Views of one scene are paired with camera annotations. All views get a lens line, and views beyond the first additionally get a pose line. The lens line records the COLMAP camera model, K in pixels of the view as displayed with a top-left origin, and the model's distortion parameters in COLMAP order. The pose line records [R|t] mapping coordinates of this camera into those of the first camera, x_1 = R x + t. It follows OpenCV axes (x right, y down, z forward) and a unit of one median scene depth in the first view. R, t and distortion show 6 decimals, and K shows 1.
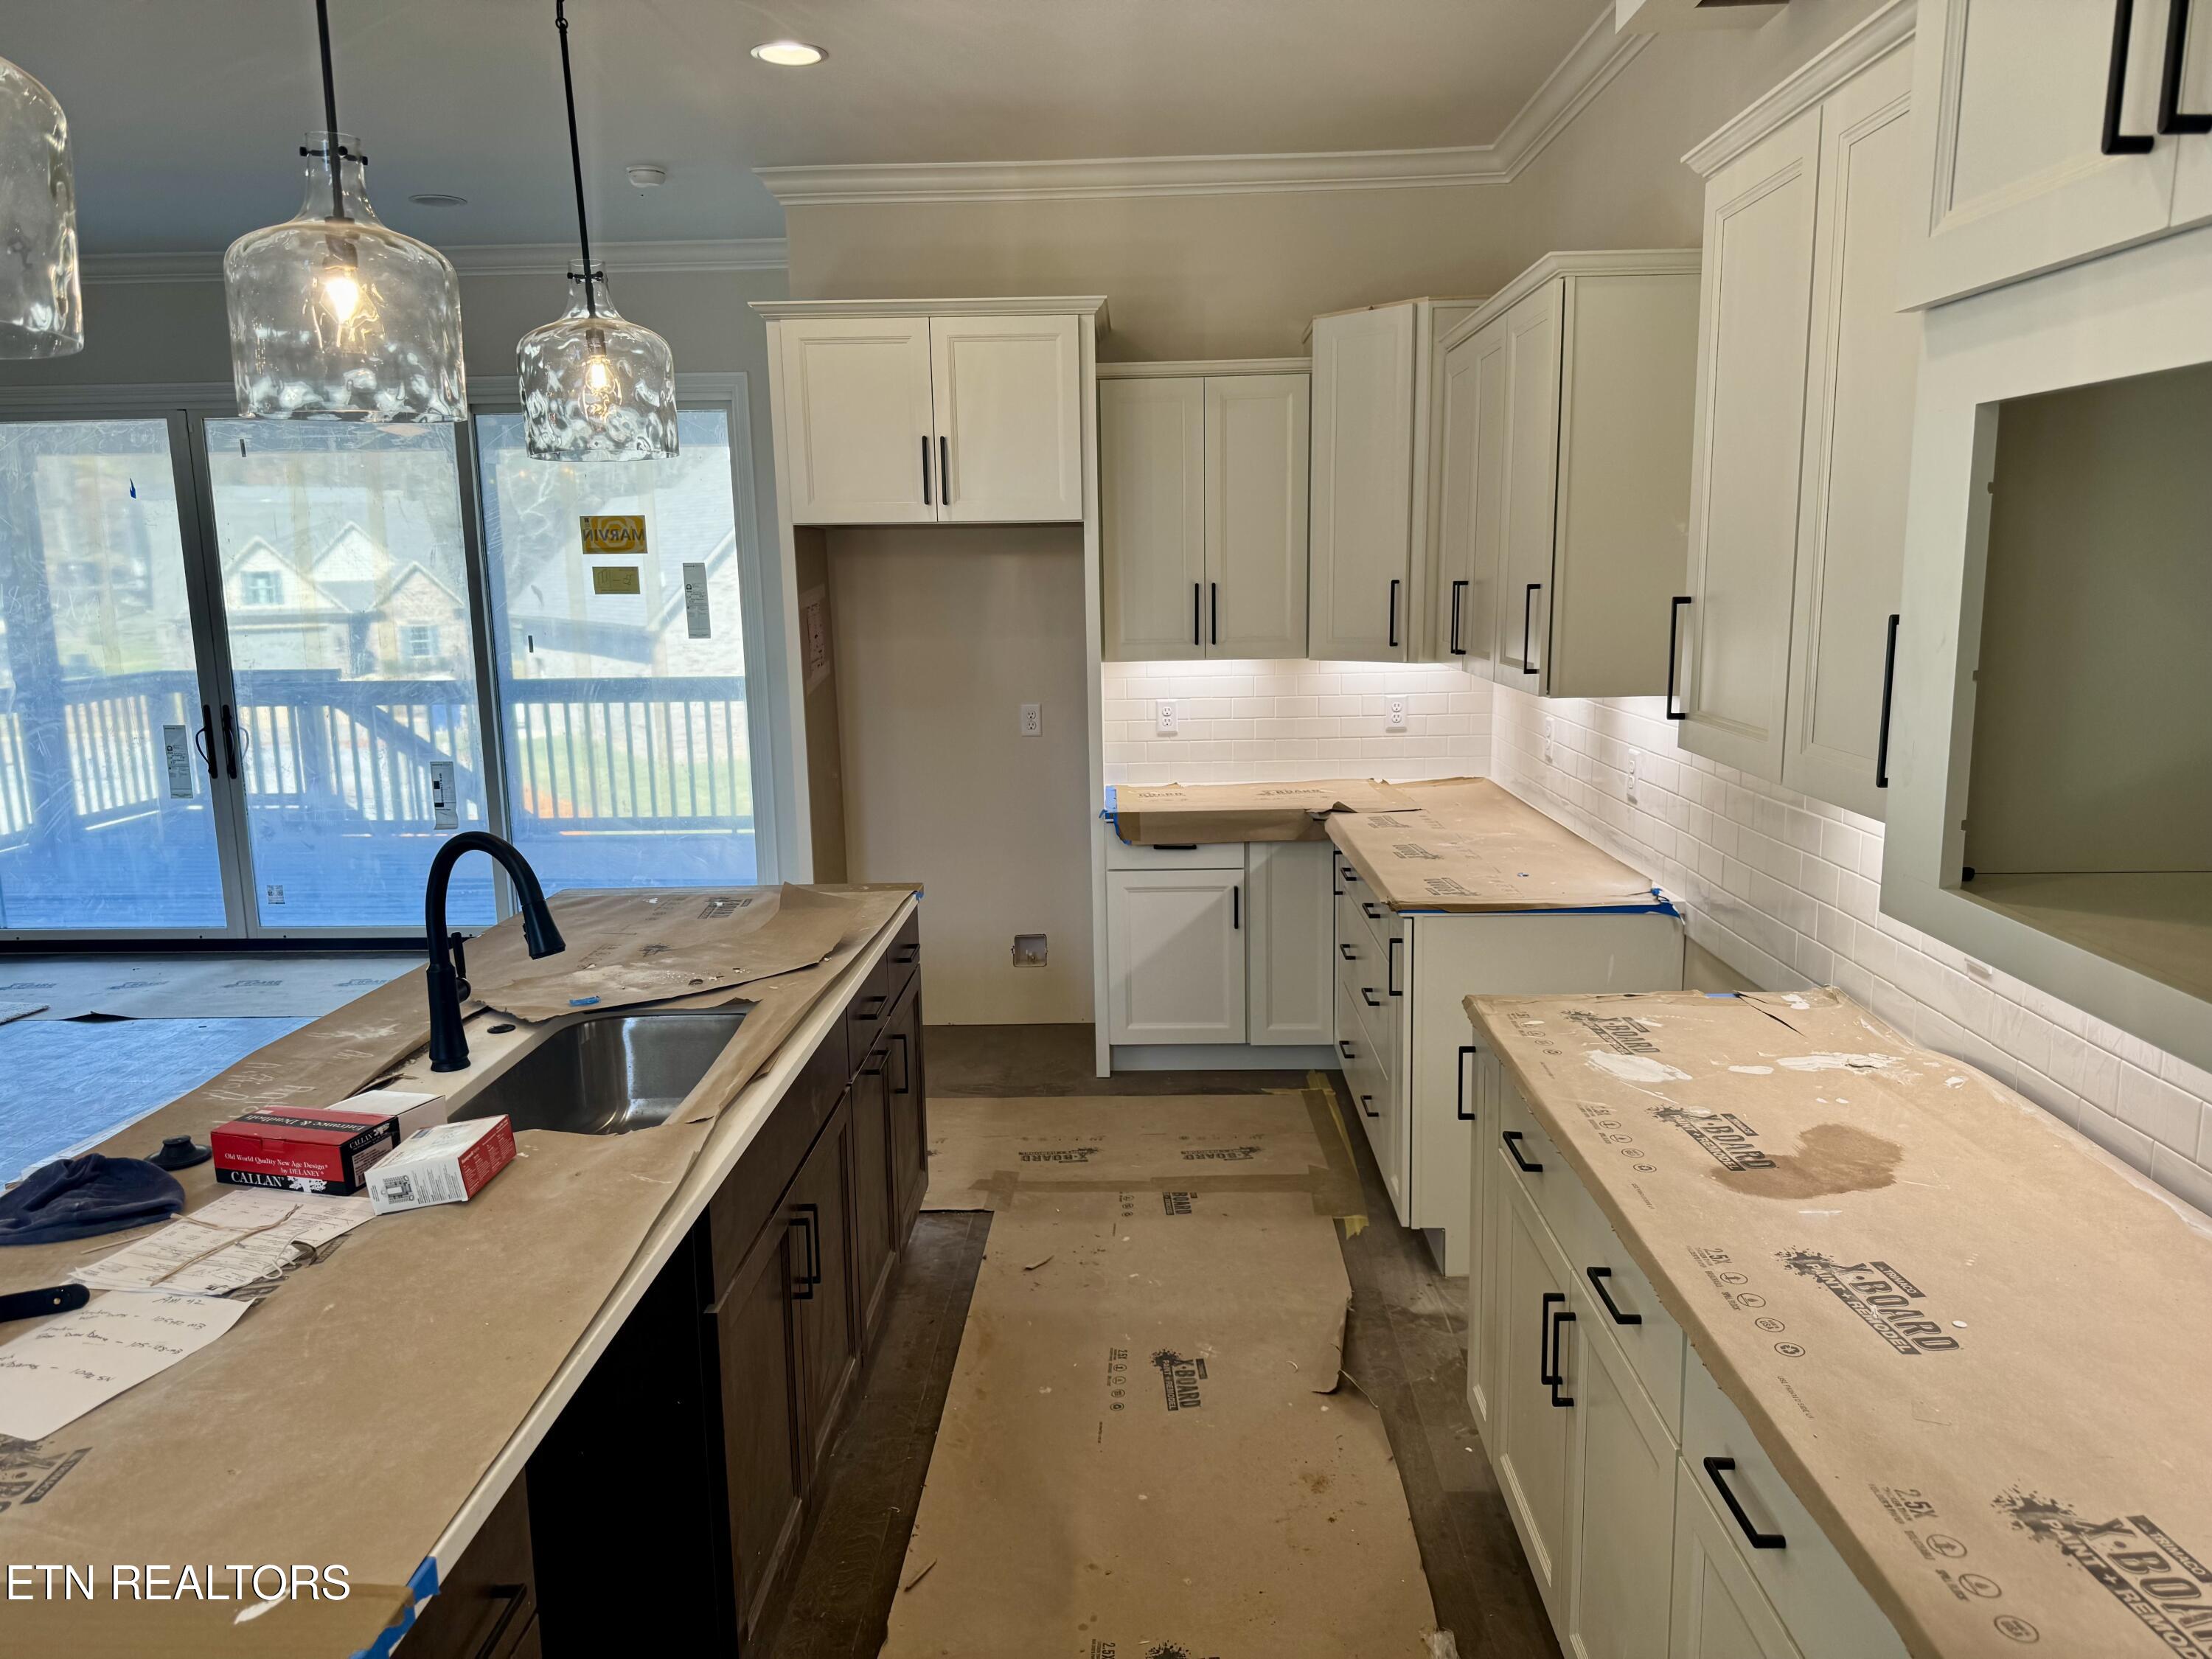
lens RADIAL K [[1554.4, 0, 1103.7], [0, 1554.4, 838.4], [0, 0, 1]] dist [0.072503, -0.092823]
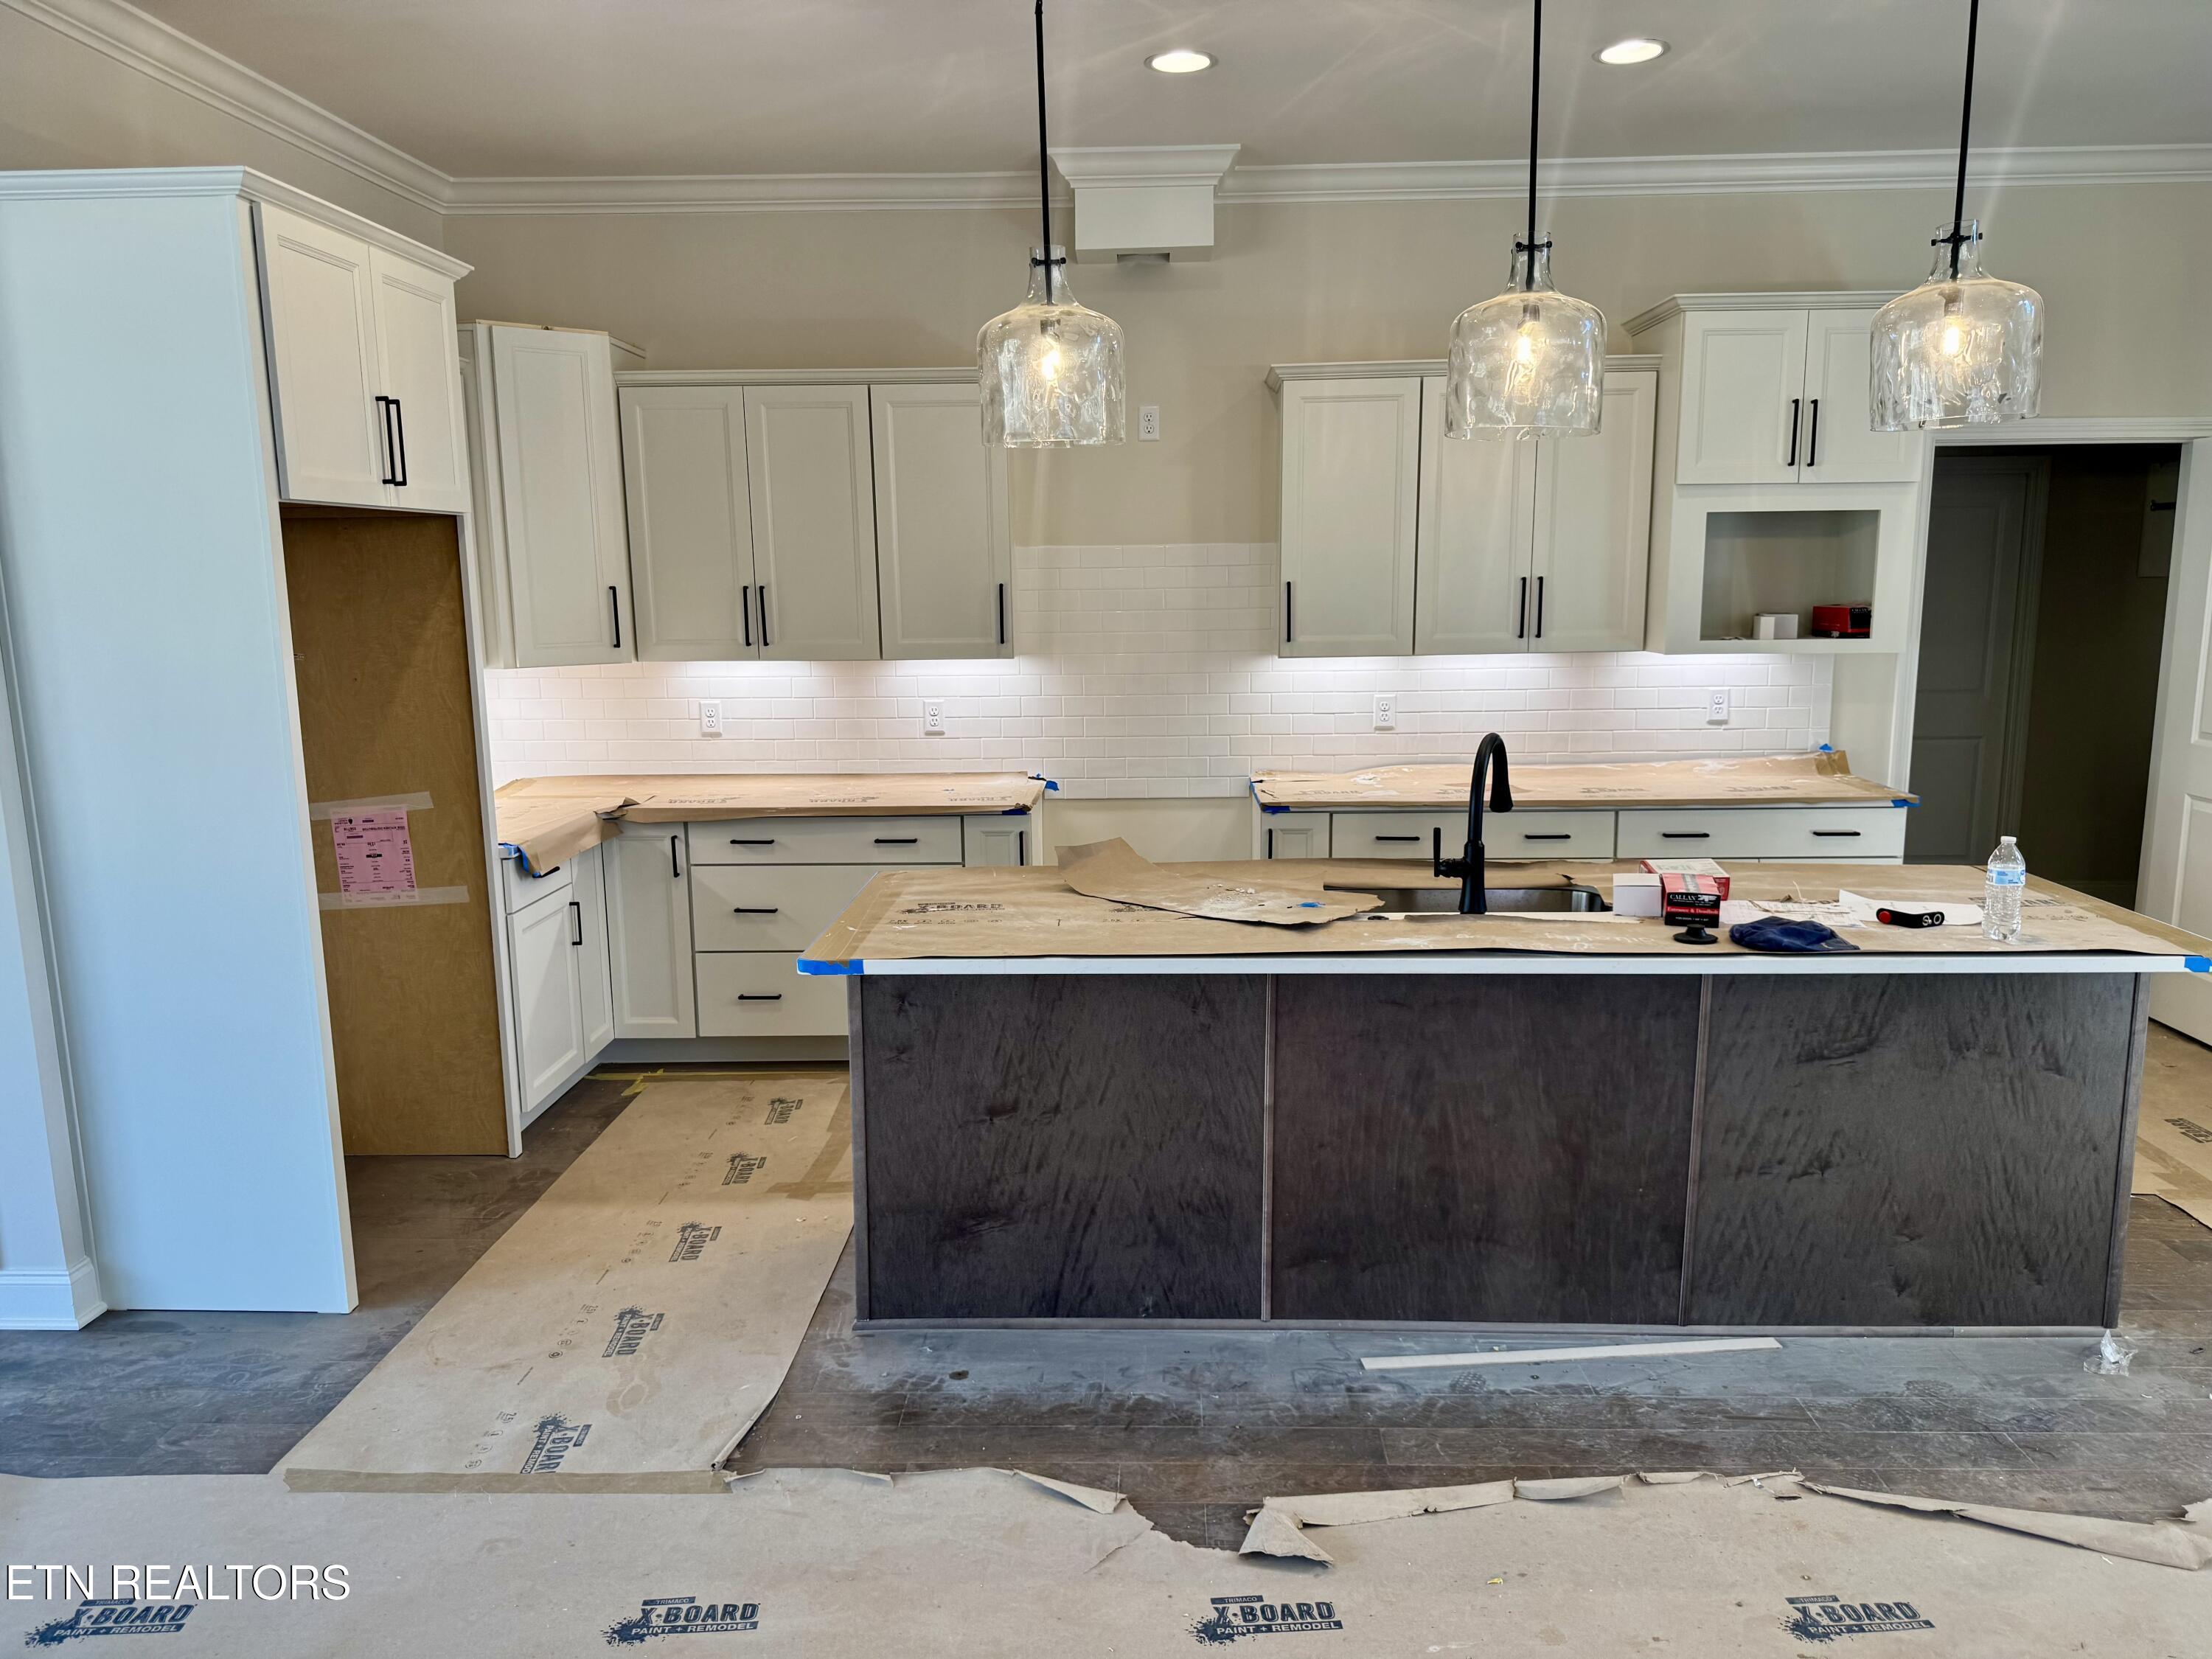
lens RADIAL K [[1554.4, 0, 1108.3], [0, 1554.4, 835.3], [0, 0, 1]] dist [0.072503, -0.092823]
pose [[-0.002636, -0.148205, 0.988953, -1.009269], [0.188259, 0.971200, 0.146046, -0.103928], [-0.982116, 0.186564, 0.025341, 0.739248]]
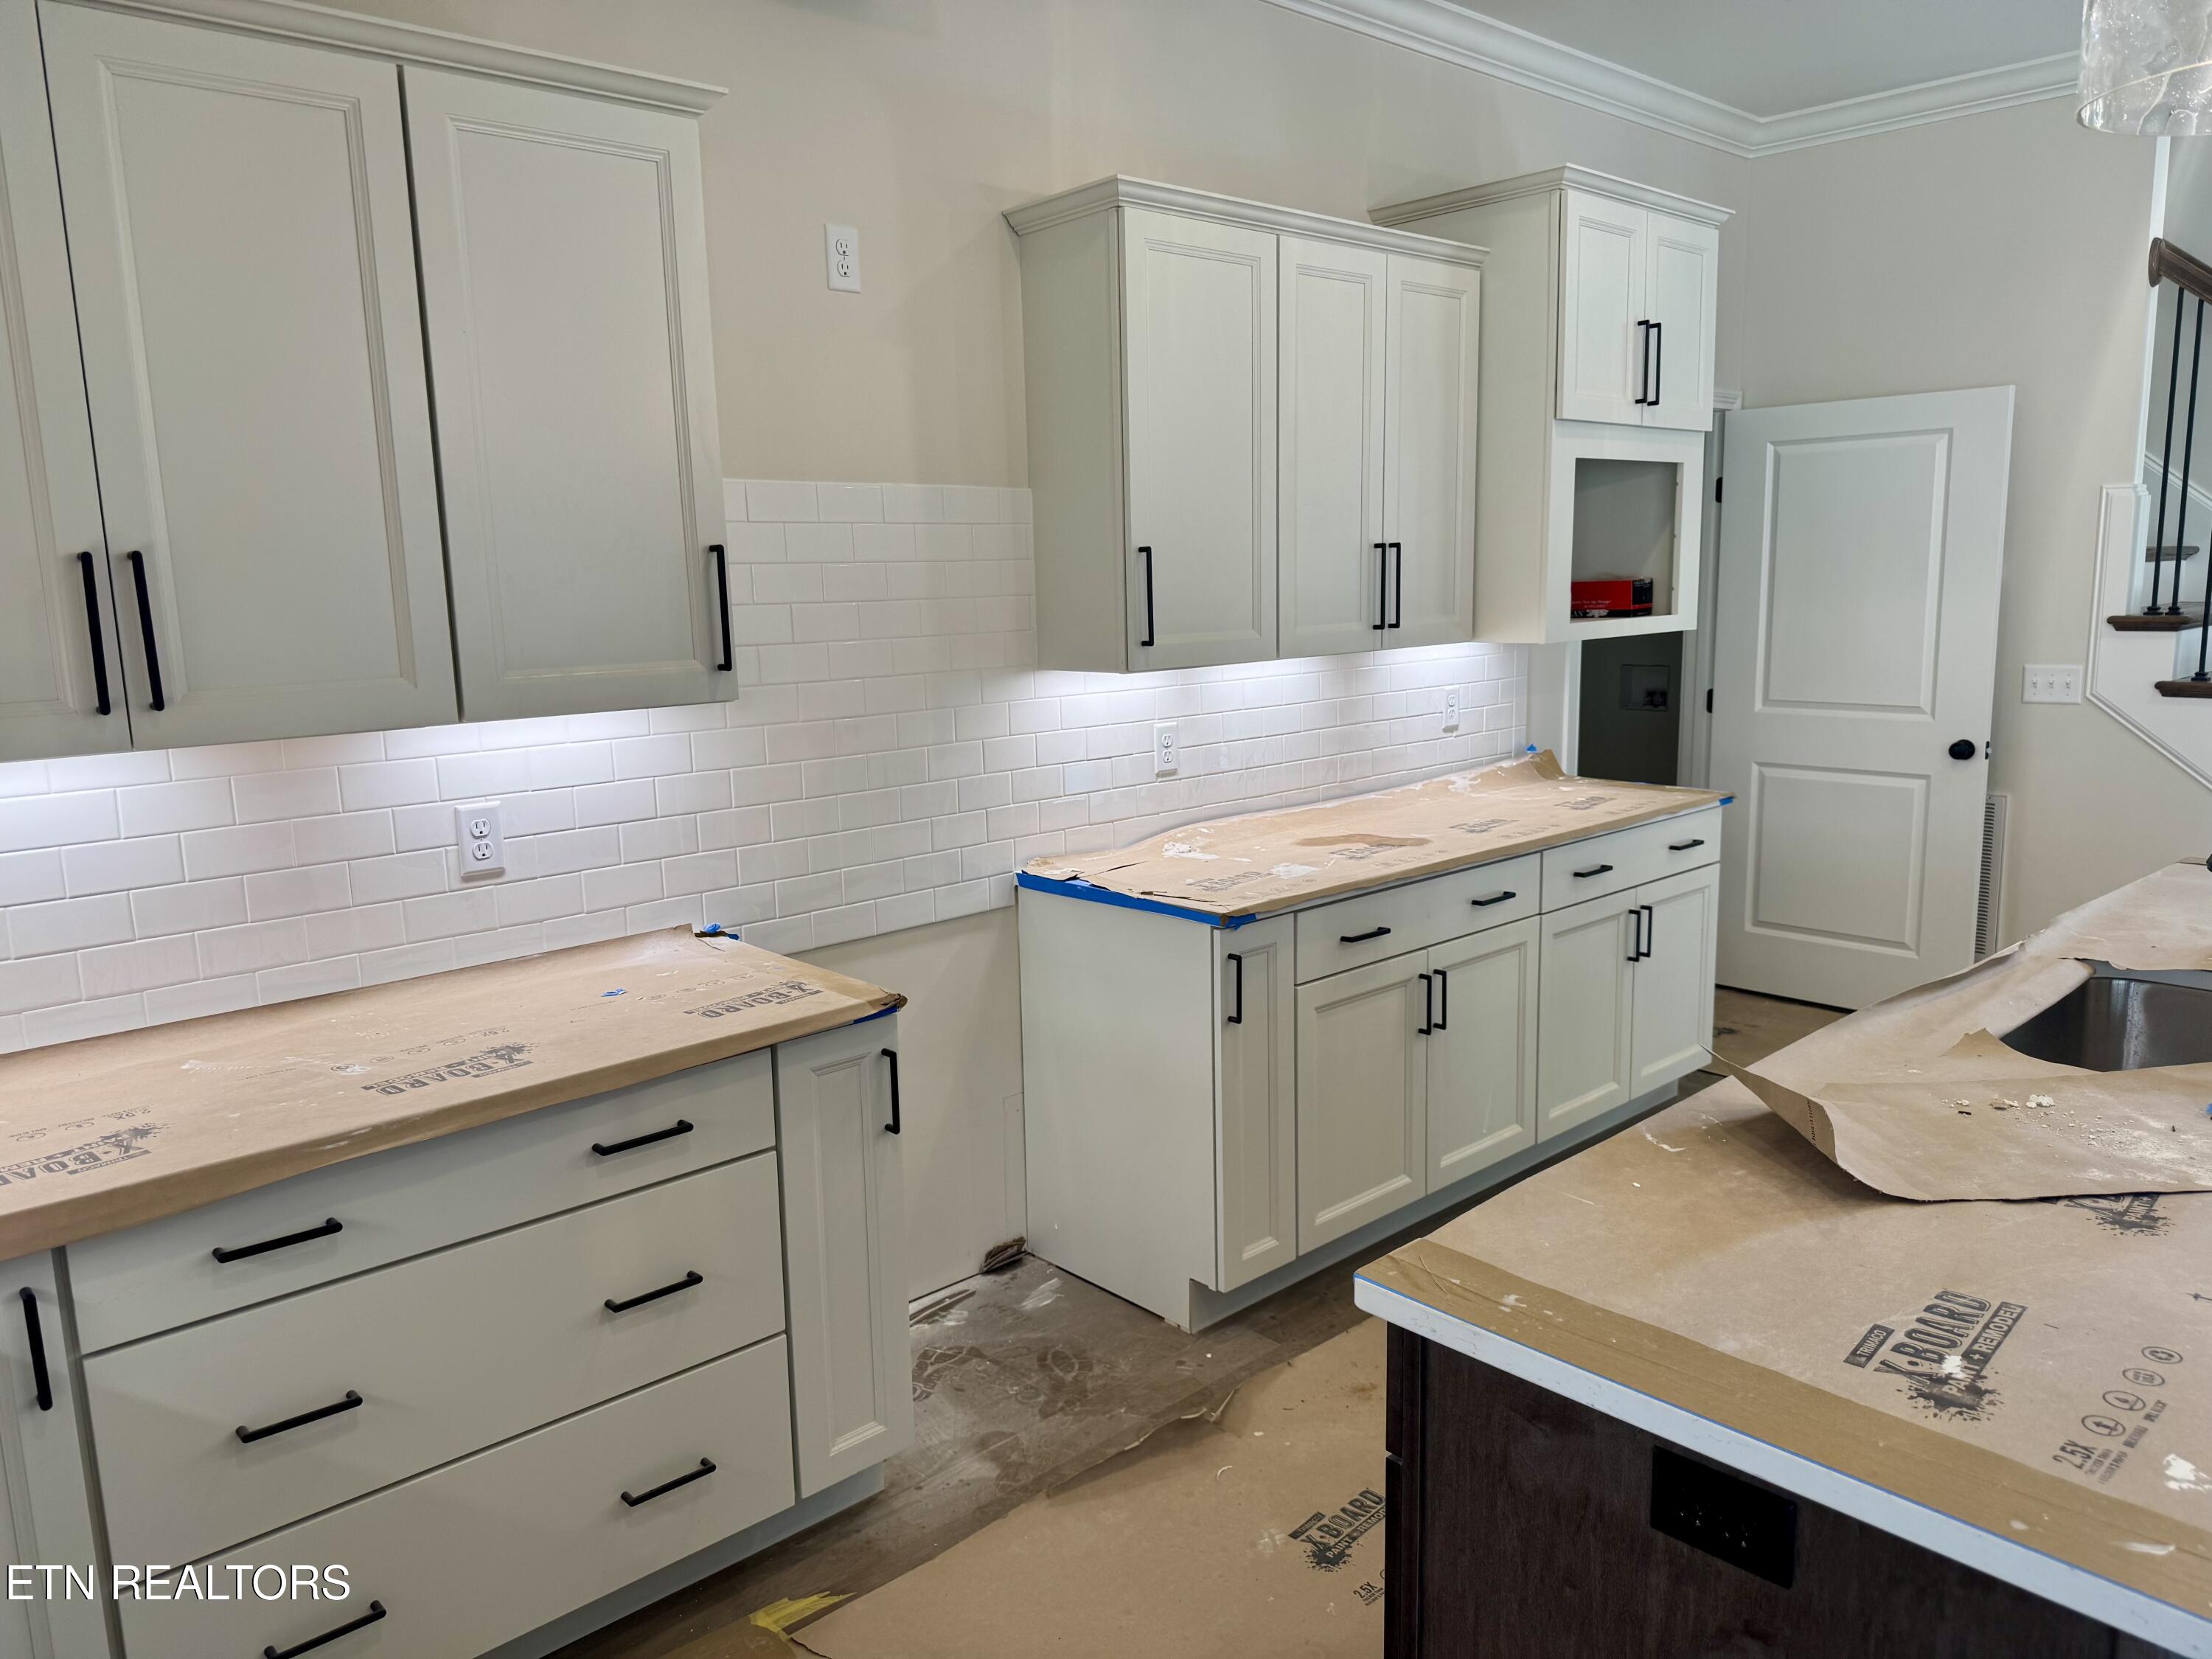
lens RADIAL K [[1554.4, 0, 1109.1], [0, 1554.4, 833.5], [0, 0, 1]] dist [0.072503, -0.092823]
pose [[-0.704621, -0.081087, 0.704936, -0.299260], [0.163269, 0.948267, 0.272272, -0.166632], [-0.690545, 0.306943, -0.654930, 1.129478]]
